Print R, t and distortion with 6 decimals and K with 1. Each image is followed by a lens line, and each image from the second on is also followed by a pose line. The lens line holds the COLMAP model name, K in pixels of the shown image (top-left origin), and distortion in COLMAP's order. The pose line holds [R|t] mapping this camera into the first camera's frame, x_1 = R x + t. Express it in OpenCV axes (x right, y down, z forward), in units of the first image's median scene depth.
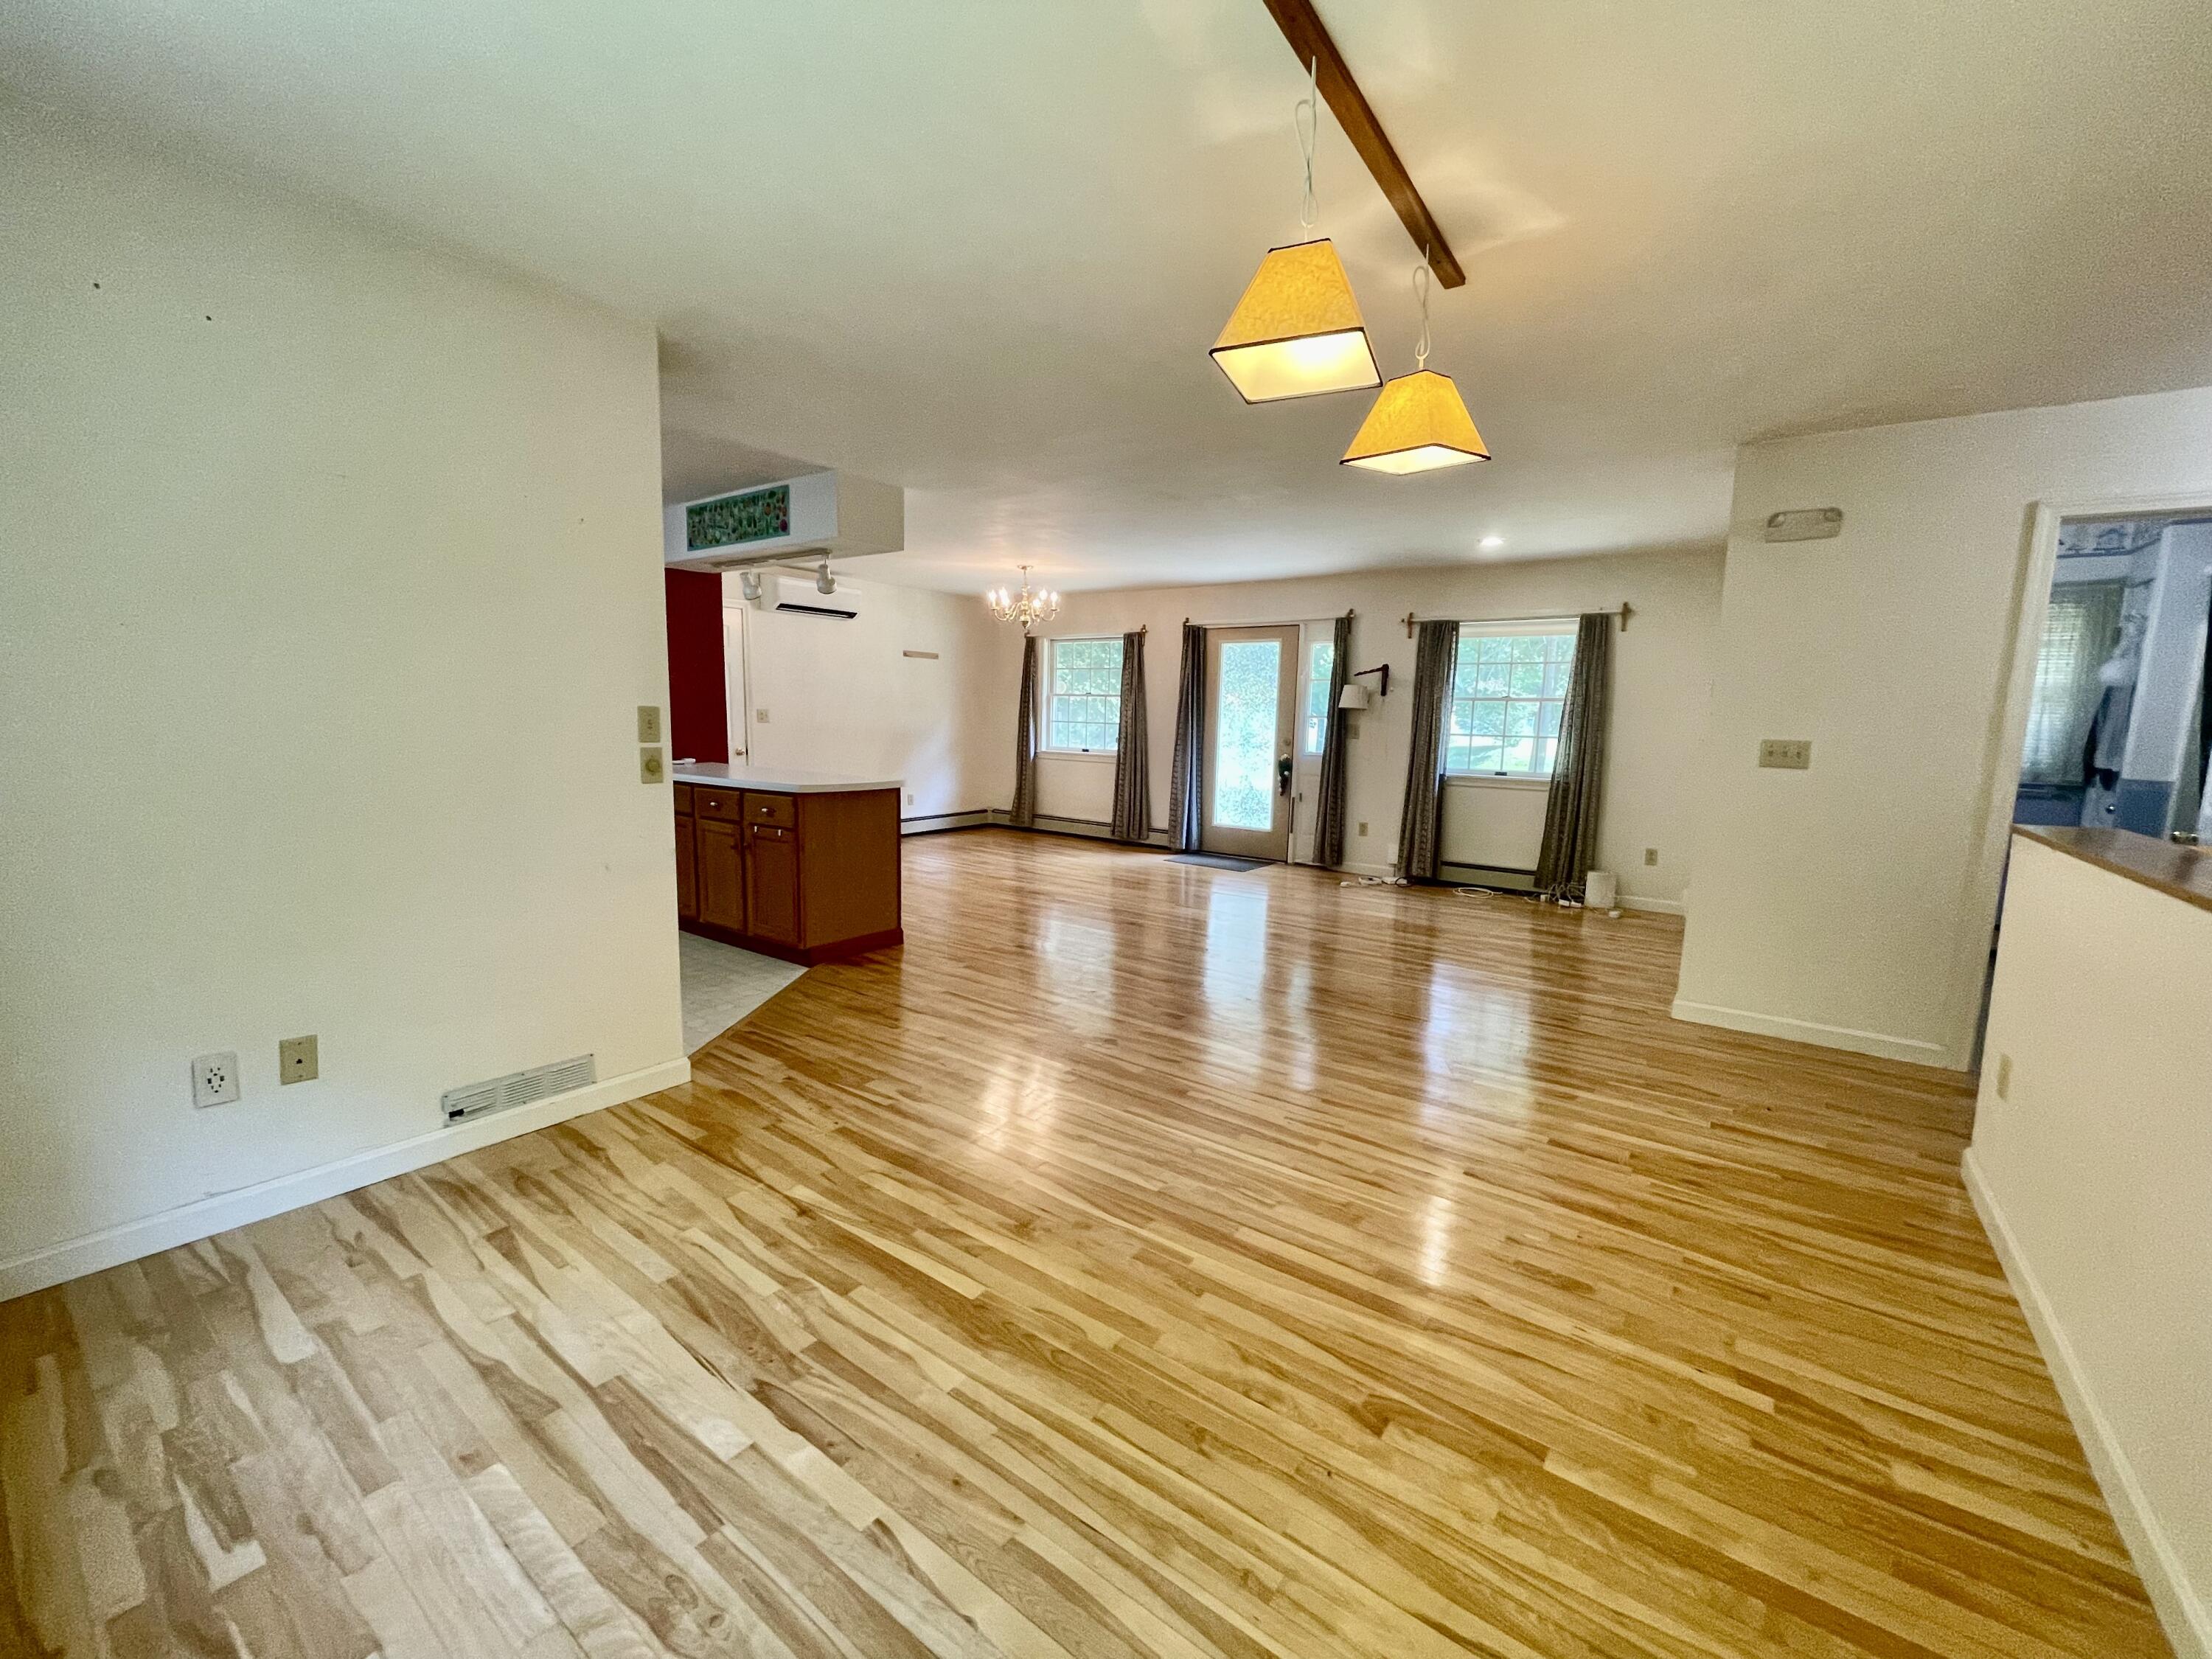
lens RADIAL K [[894.3, 0, 1096.5], [0, 894.3, 834.3], [0, 0, 1]] dist [-0.000228, -0.000737]
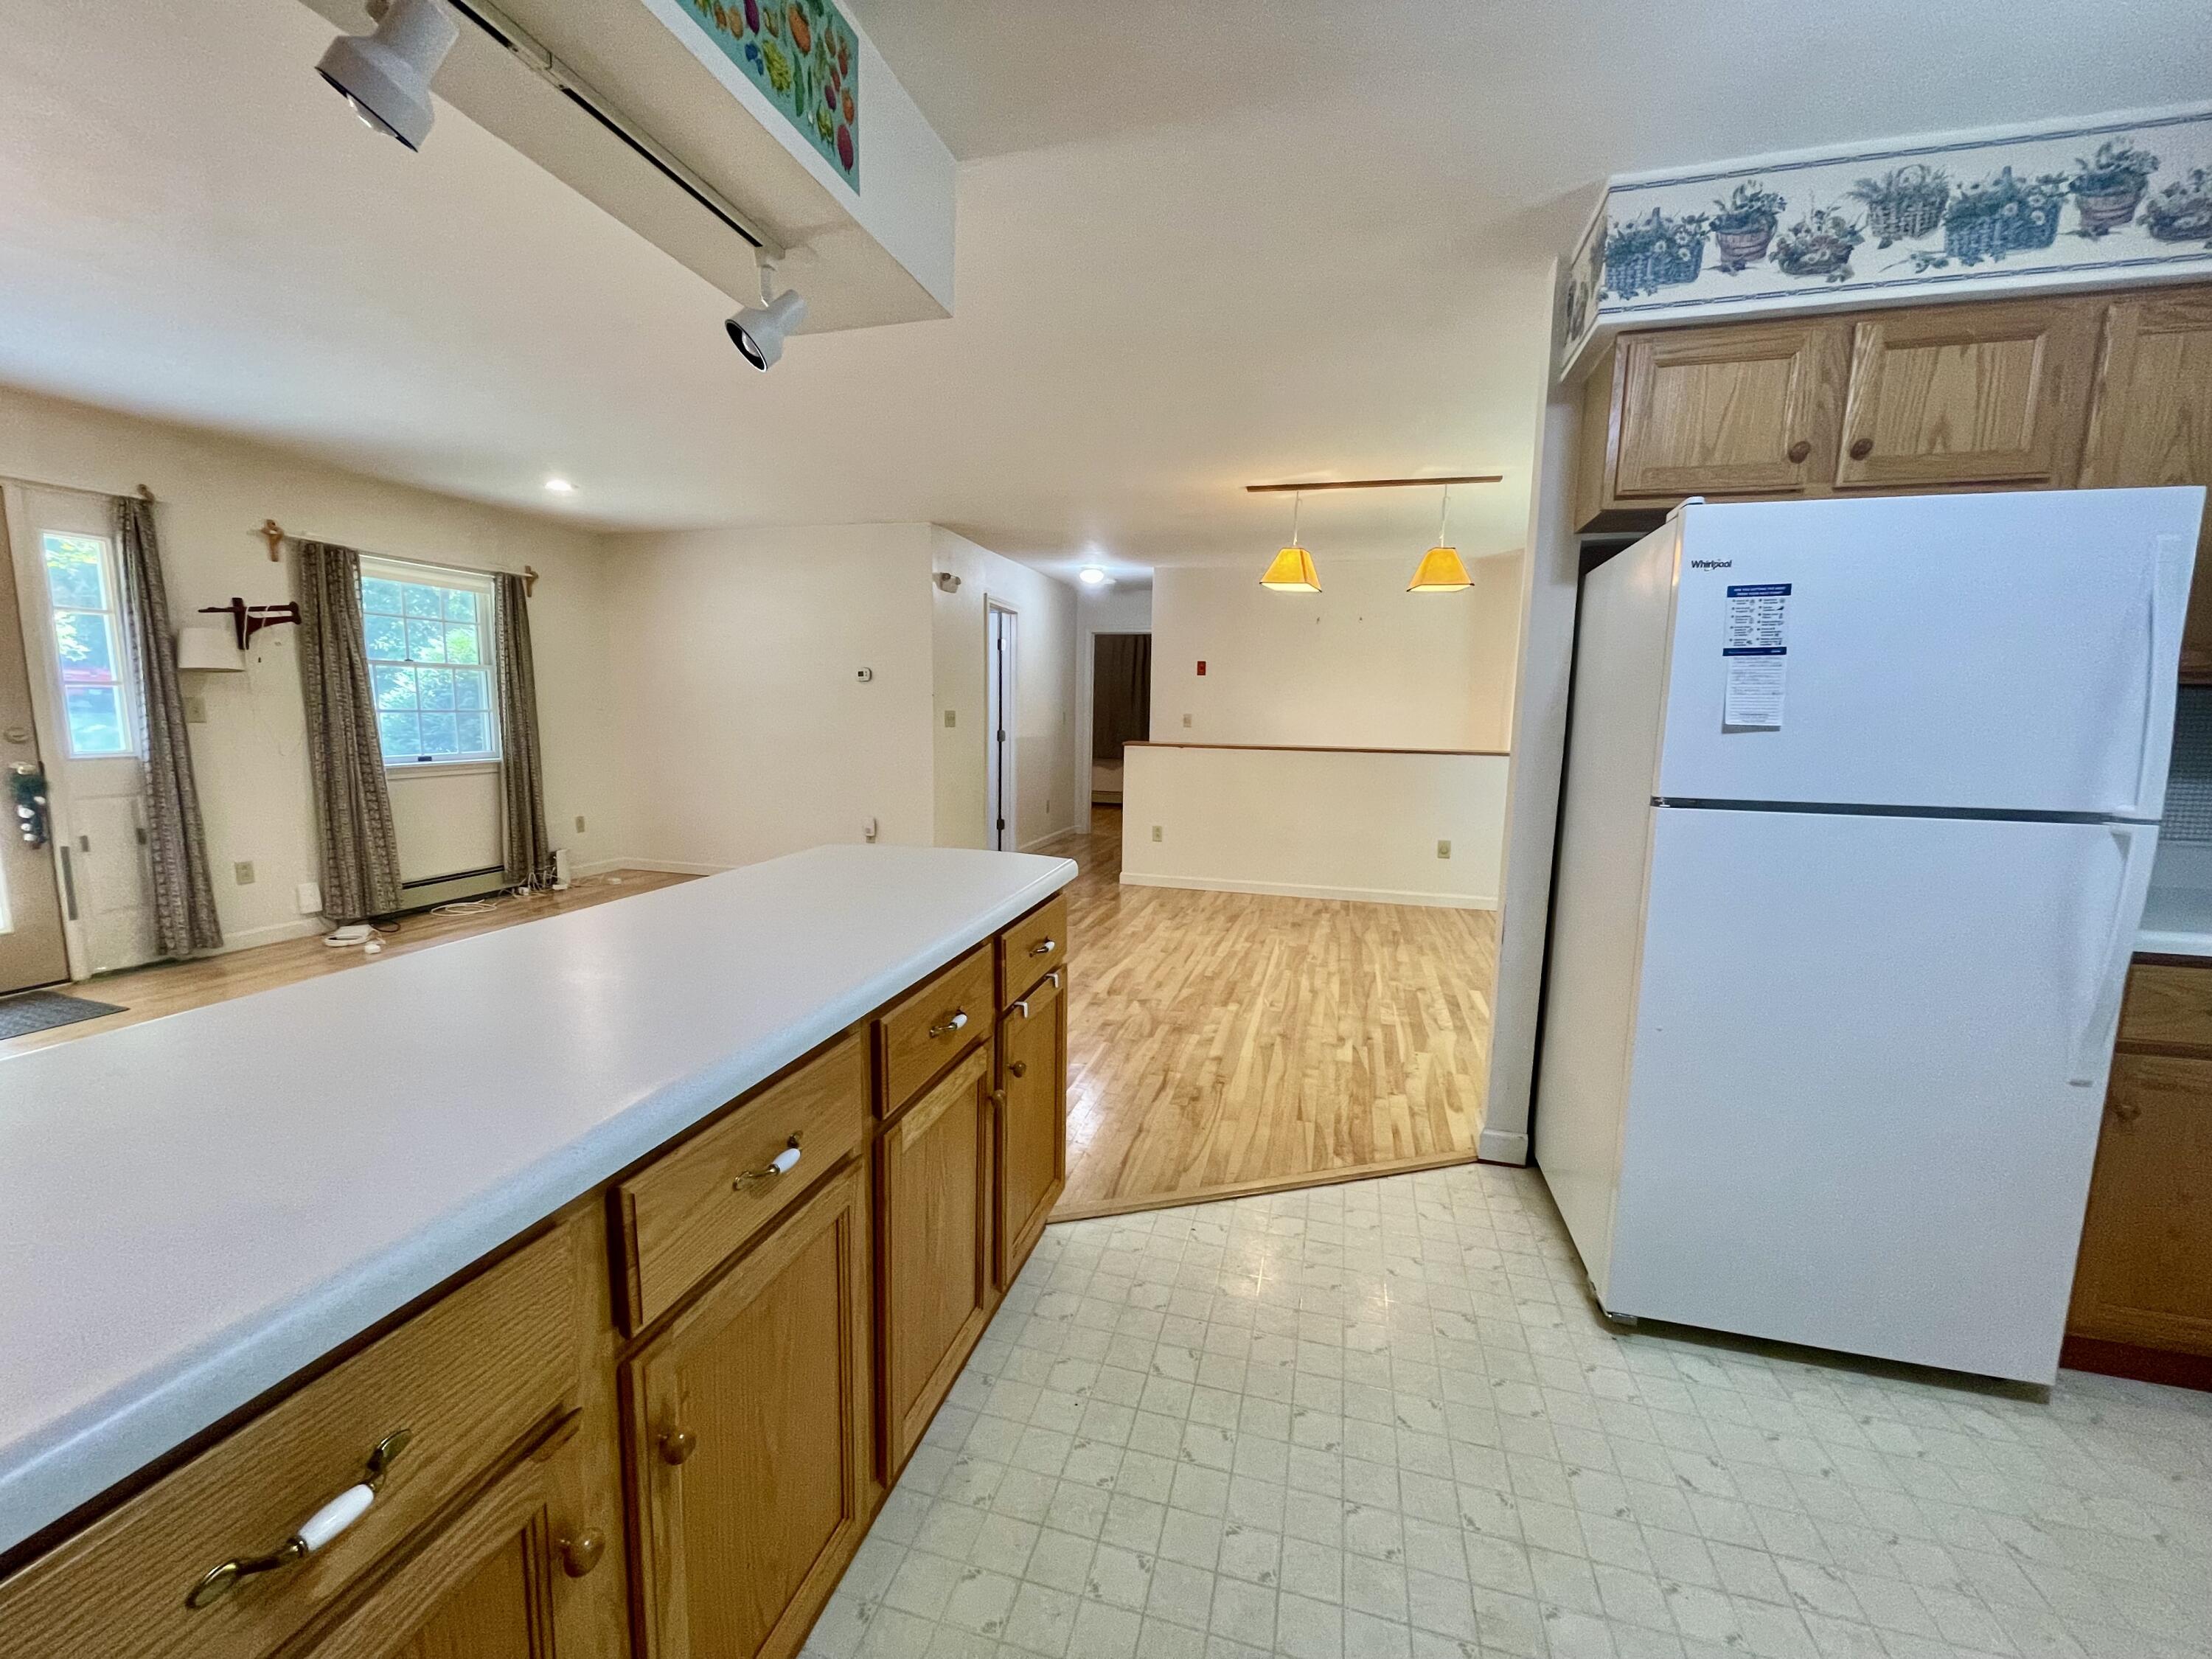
lens RADIAL K [[894.3, 0, 1100.2], [0, 894.3, 837.0], [0, 0, 1]] dist [-0.000228, -0.000737]
pose [[-0.365114, -0.159623, 0.917176, -1.246608], [0.097949, 0.973136, 0.208354, -0.266988], [-0.925796, 0.165909, -0.339671, 1.828501]]
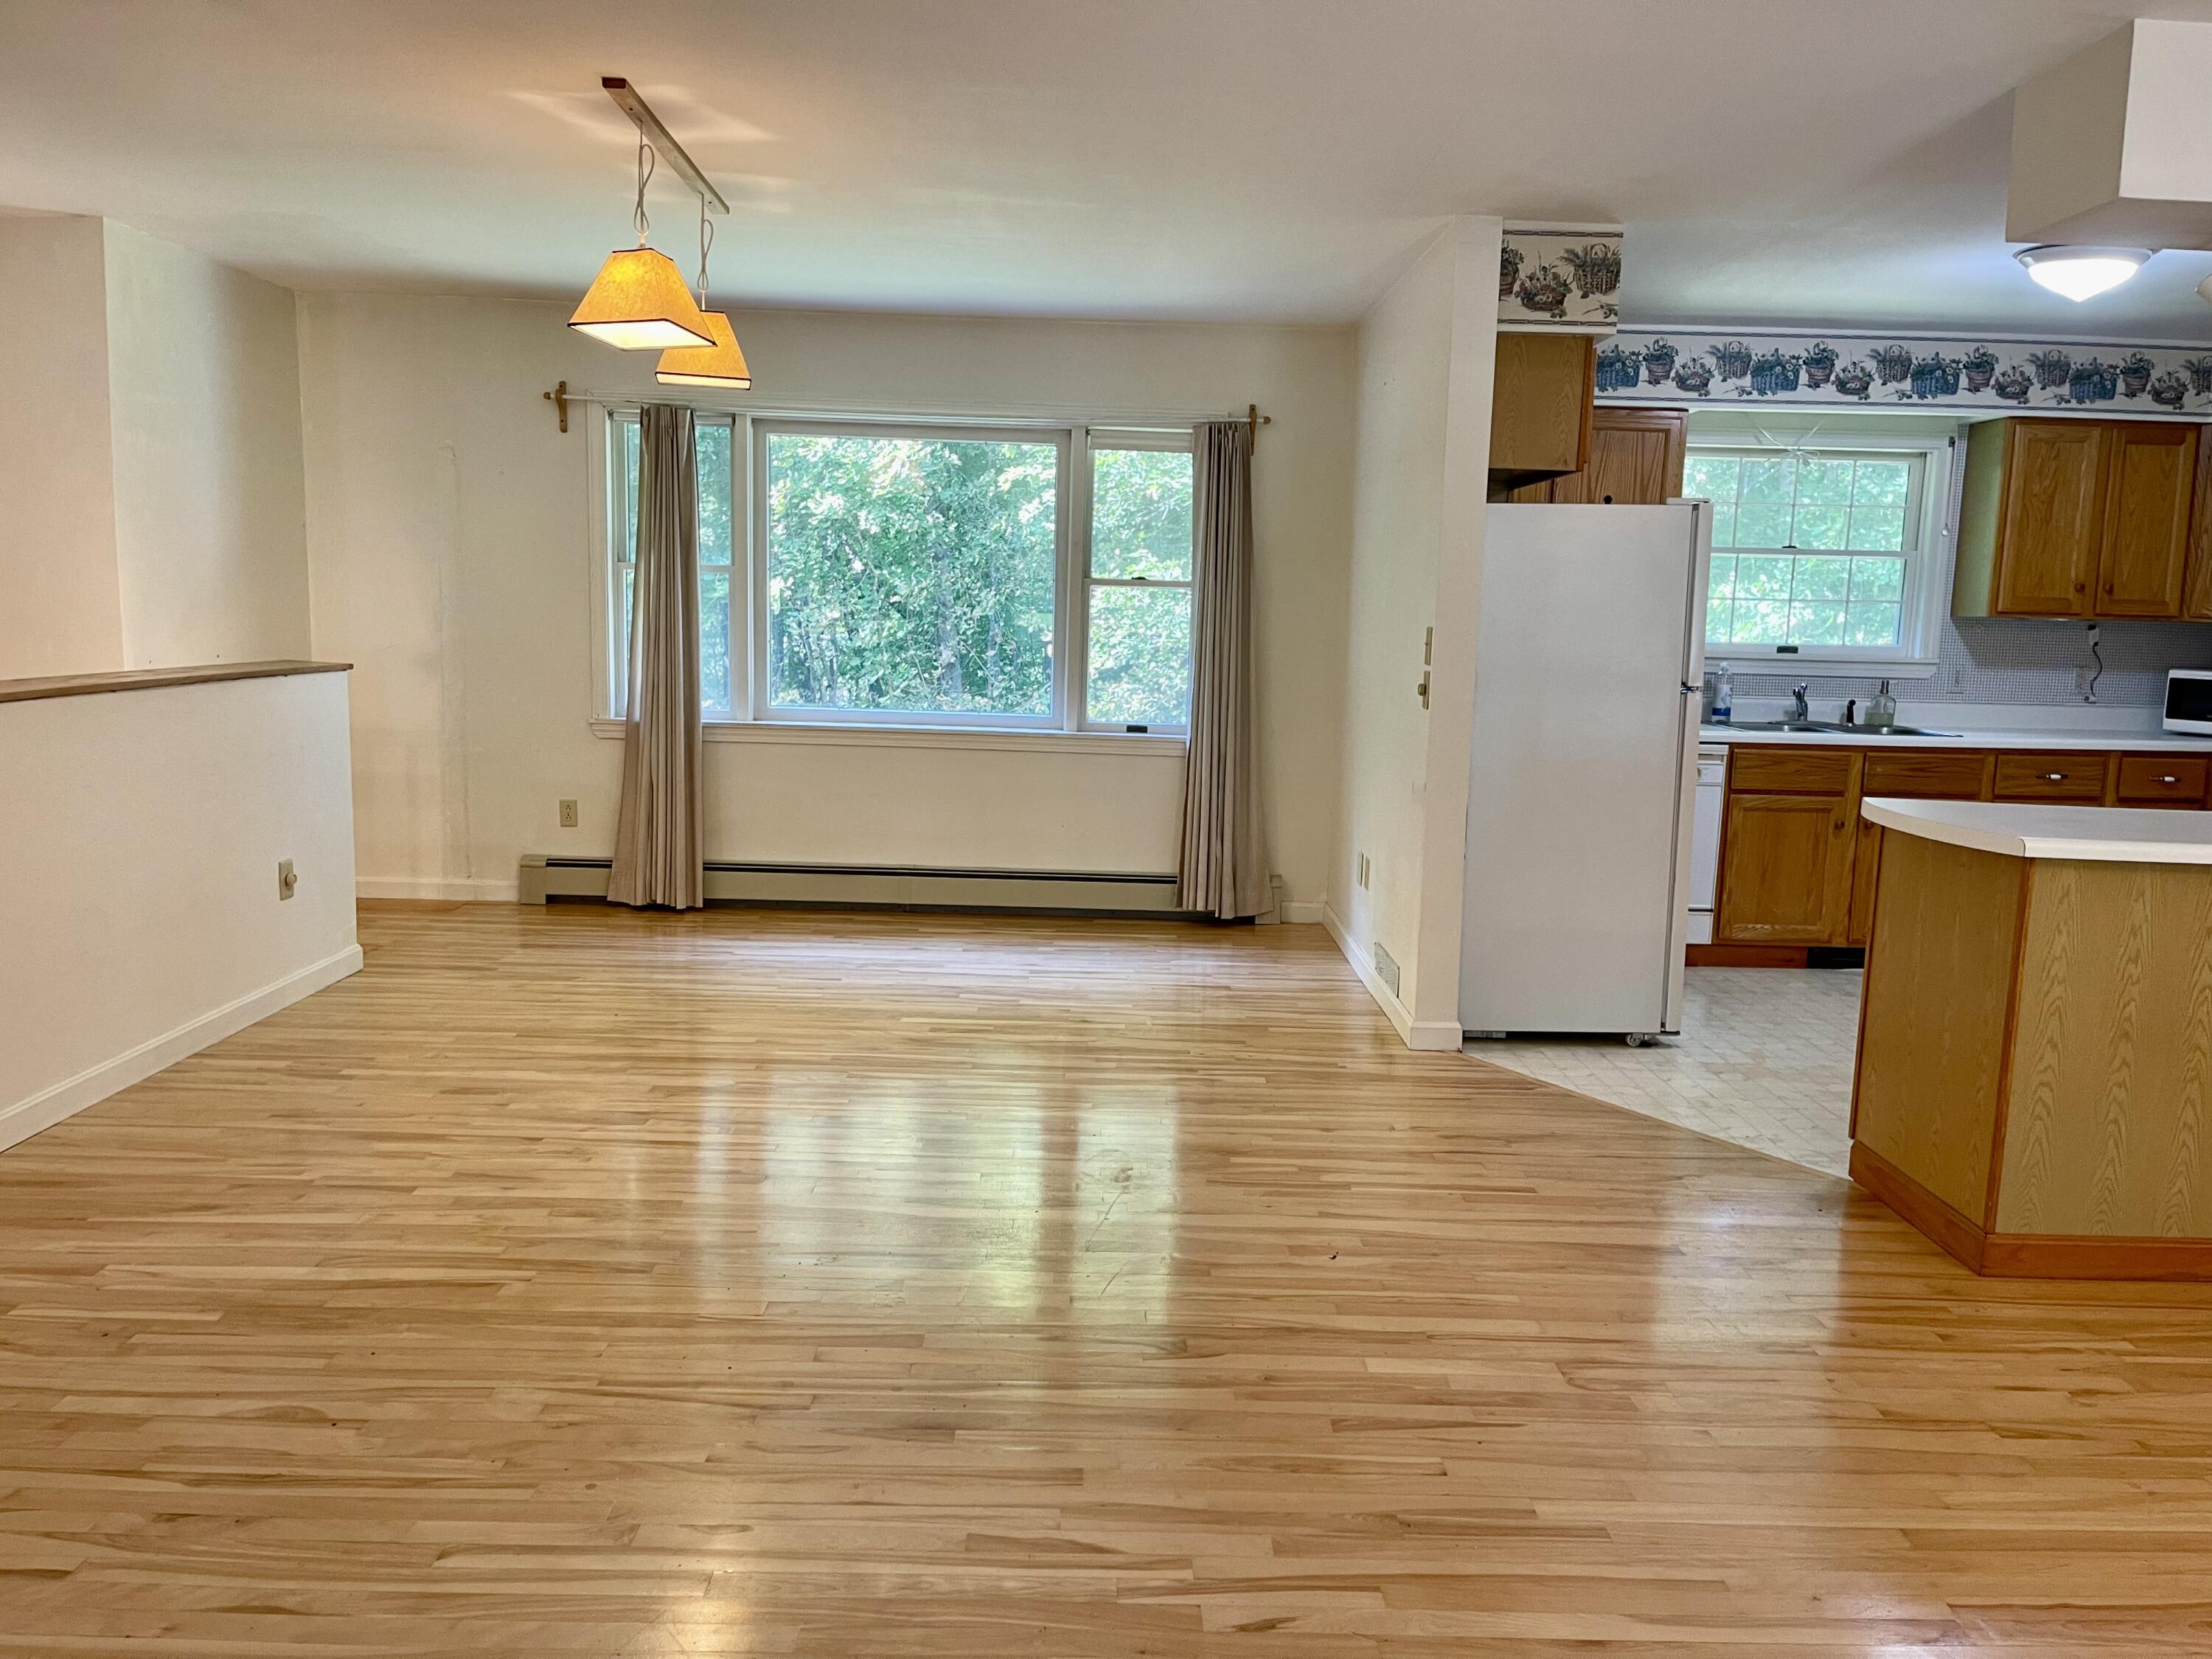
lens RADIAL K [[1669.3, 0, 1111.3], [0, 1669.3, 836.6], [0, 0, 1]] dist [0.063499, -0.072584]
pose [[-0.793141, 0.037736, -0.607868, 0.890040], [-0.128607, 0.965195, 0.227724, -0.304793], [0.595304, 0.258793, -0.760683, 2.324253]]
